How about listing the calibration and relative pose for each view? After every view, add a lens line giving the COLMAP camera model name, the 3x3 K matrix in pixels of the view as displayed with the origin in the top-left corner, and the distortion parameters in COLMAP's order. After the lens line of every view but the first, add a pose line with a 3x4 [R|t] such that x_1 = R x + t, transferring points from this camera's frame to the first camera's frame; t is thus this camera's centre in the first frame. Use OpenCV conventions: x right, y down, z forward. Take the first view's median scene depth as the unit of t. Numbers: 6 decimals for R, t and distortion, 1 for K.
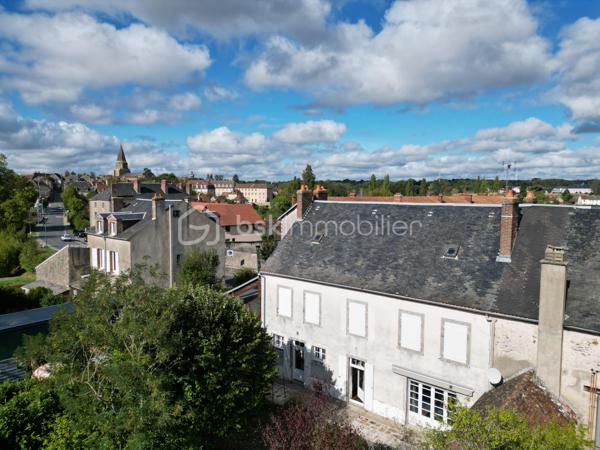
lens RADIAL K [[412.1, 0, 300.0], [0, 412.1, 225.0], [0, 0, 1]] dist [0.063584, -0.075365]
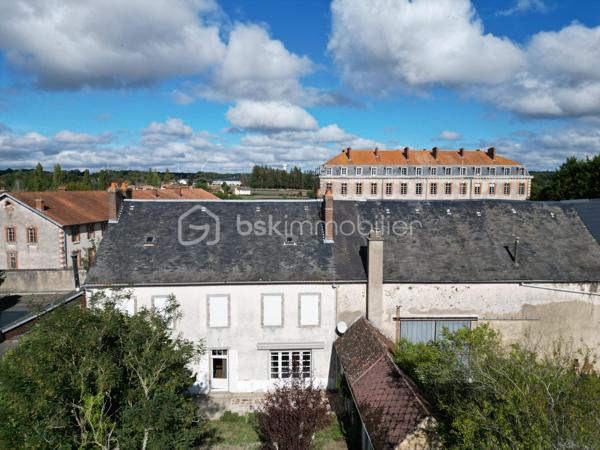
lens RADIAL K [[412.1, 0, 300.0], [0, 412.1, 225.0], [0, 0, 1]] dist [0.063584, -0.075365]
pose [[0.735272, -0.070655, 0.674079, -0.443763], [0.057633, 0.997467, 0.041687, -0.027968], [-0.675317, 0.008198, 0.737482, 0.085581]]
